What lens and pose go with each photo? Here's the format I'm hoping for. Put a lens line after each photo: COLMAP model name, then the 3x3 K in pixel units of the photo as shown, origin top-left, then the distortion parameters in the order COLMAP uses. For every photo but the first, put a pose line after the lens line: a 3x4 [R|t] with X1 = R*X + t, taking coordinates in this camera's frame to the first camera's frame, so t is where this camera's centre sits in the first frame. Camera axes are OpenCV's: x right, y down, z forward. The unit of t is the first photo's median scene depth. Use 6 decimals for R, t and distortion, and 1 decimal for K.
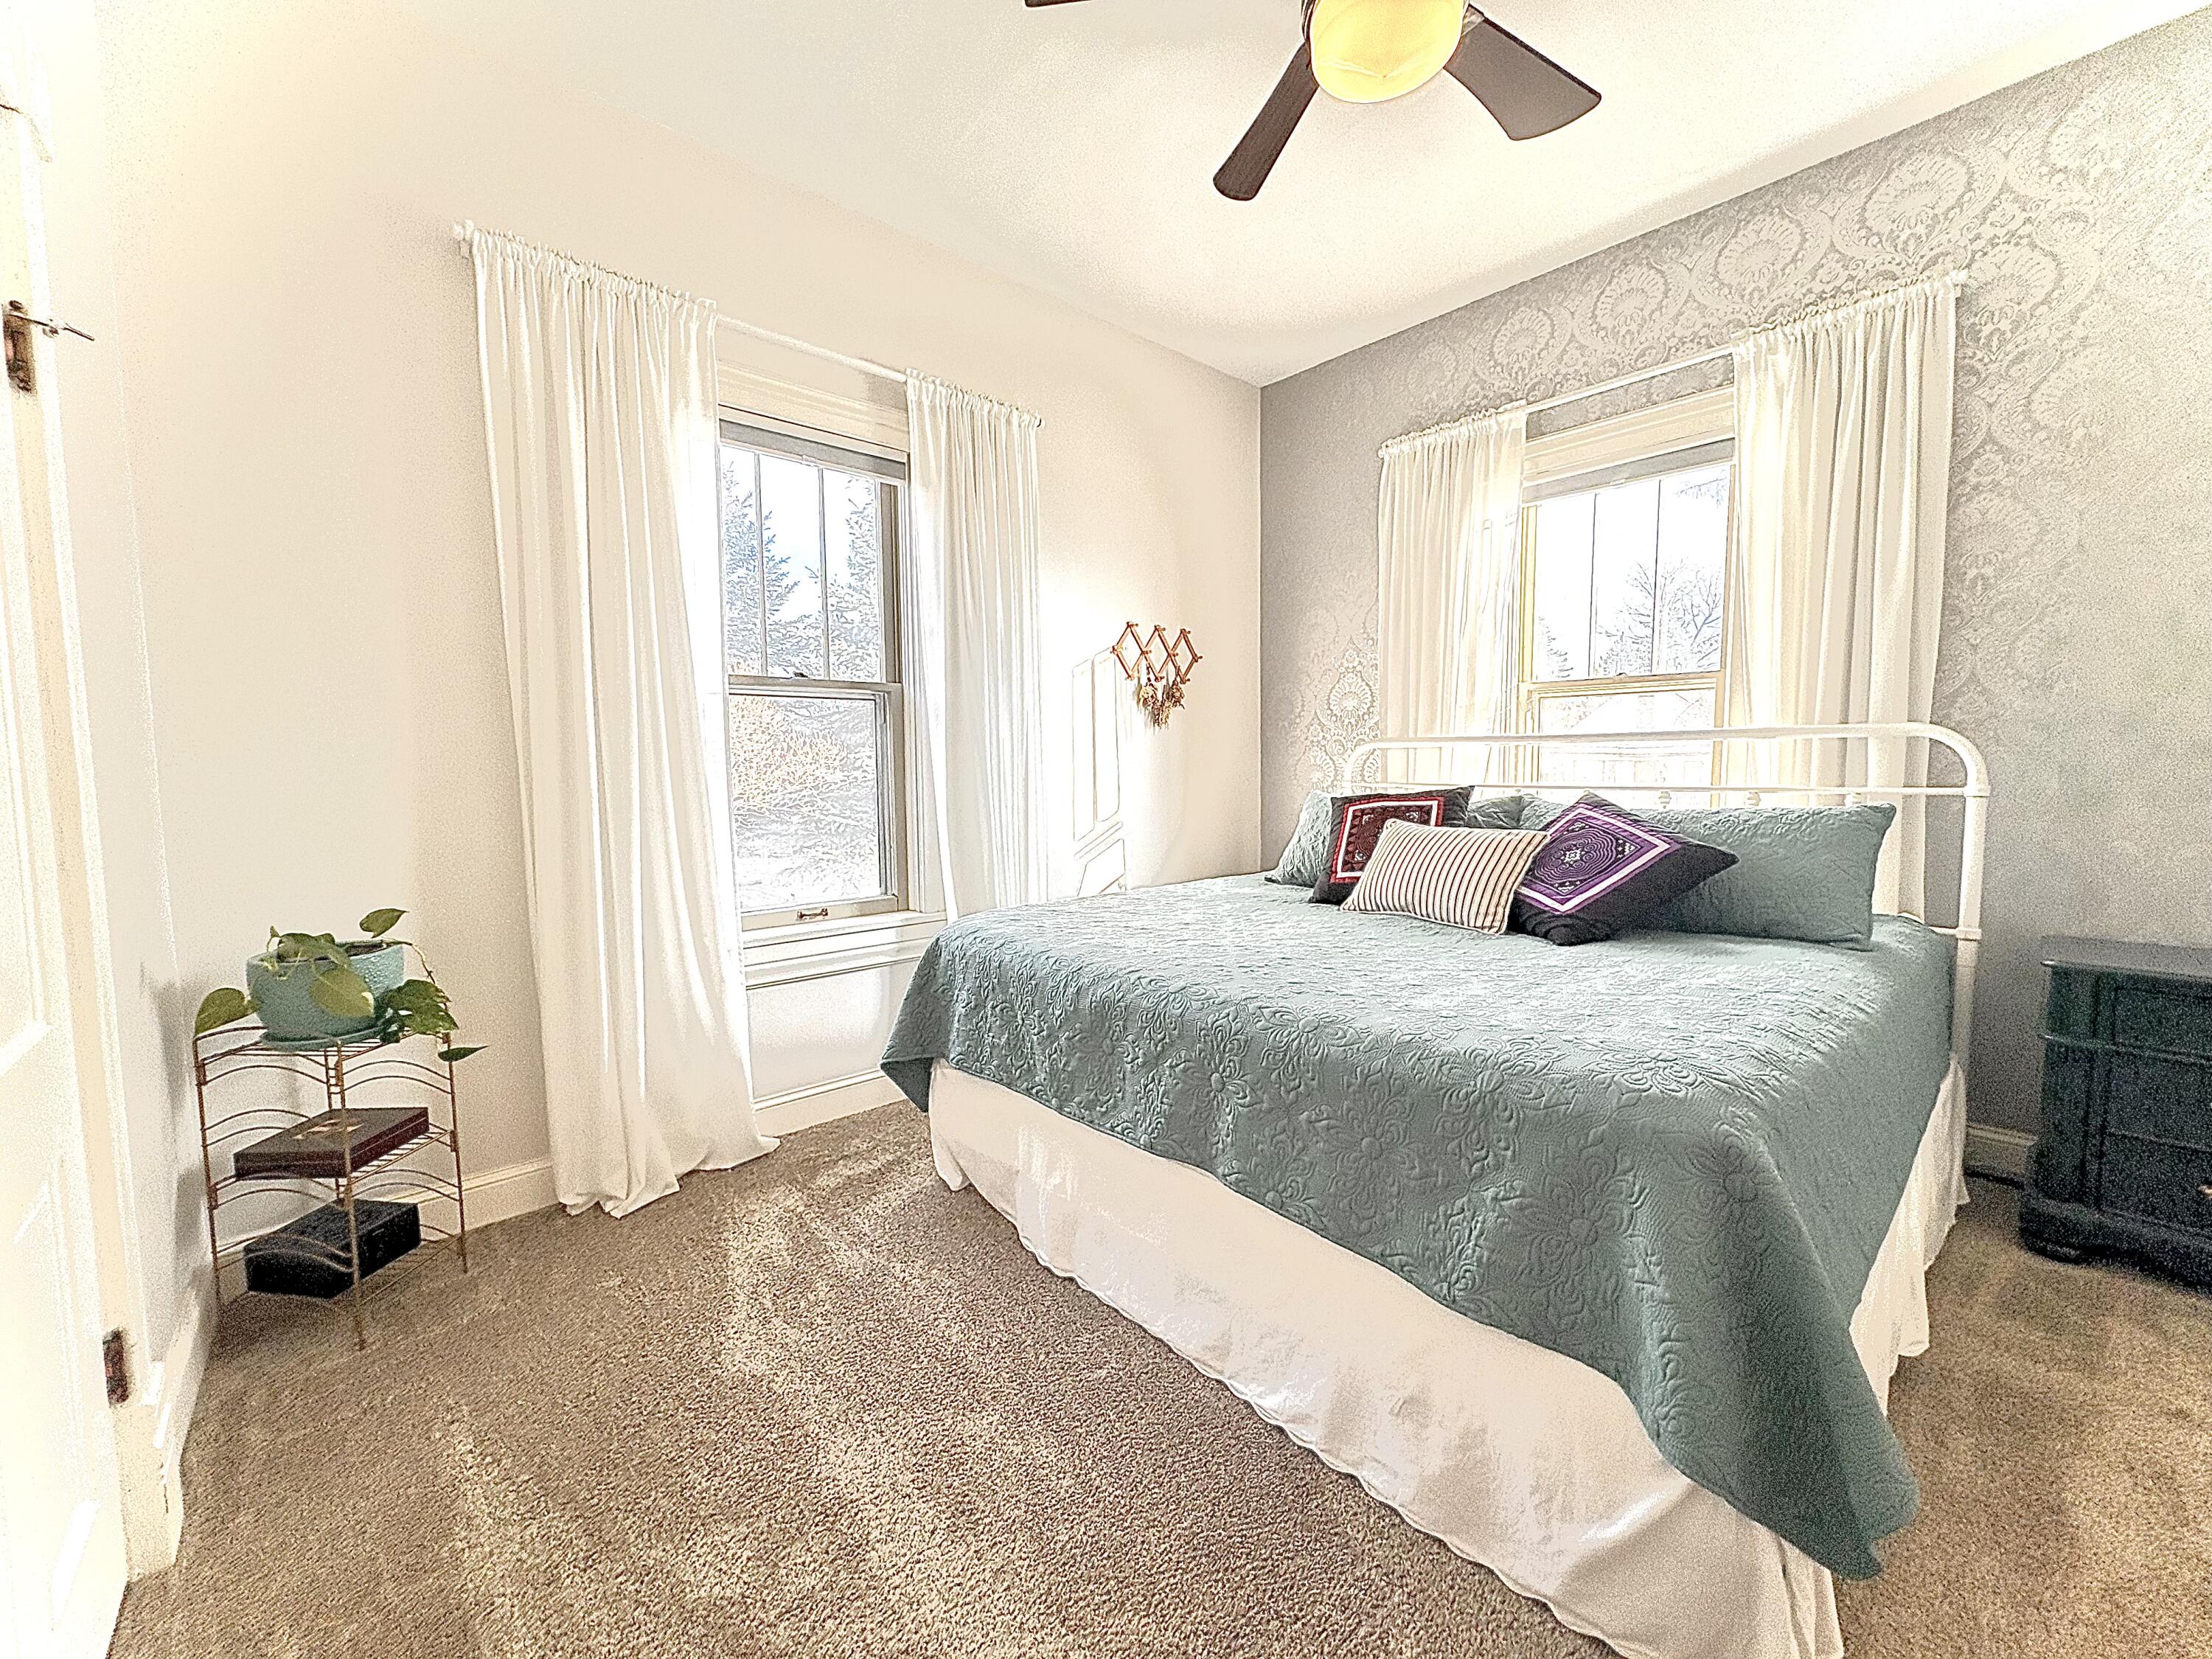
lens RADIAL K [[876.3, 0, 1104.5], [0, 876.3, 828.7], [0, 0, 1]] dist [-0.001191, 0.000133]
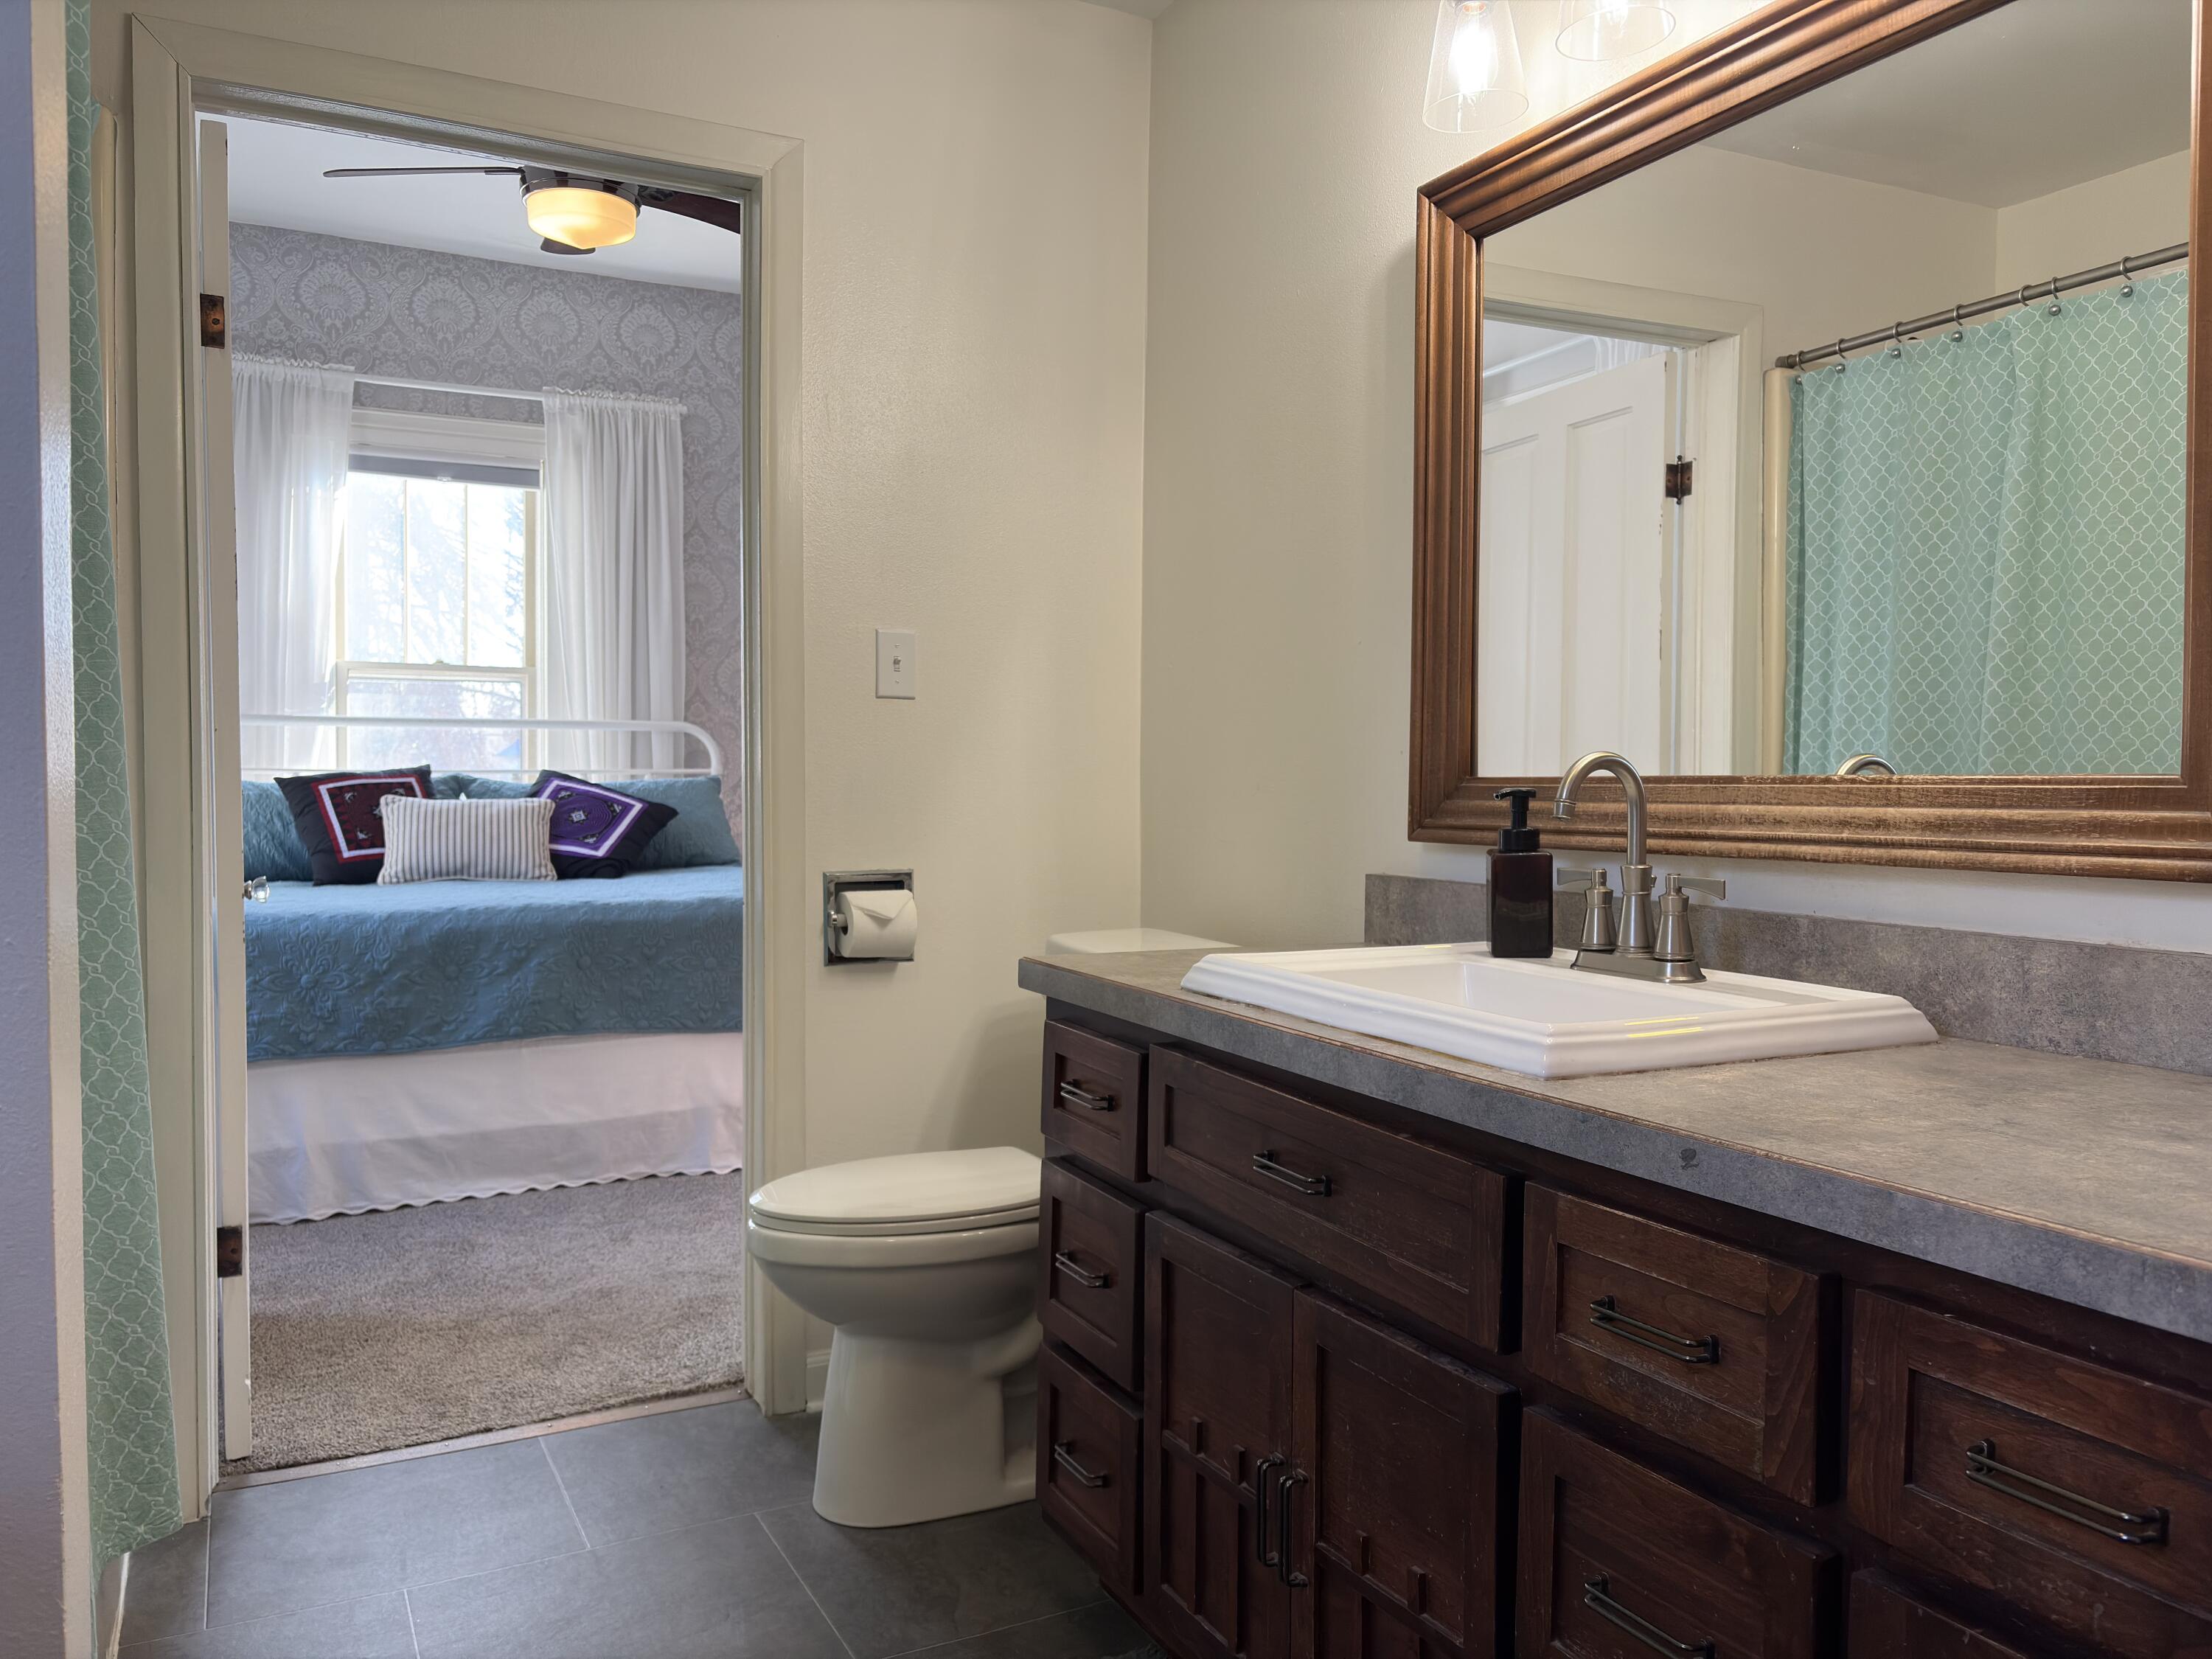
lens RADIAL K [[1670.2, 0, 1099.5], [0, 1670.2, 832.8], [0, 0, 1]] dist [0.050023, -0.049884]
pose [[0.264455, -0.022075, 0.964145, -1.407161], [0.063118, 0.997991, 0.005537, 0.078105], [-0.962330, 0.059391, 0.265317, -0.315958]]
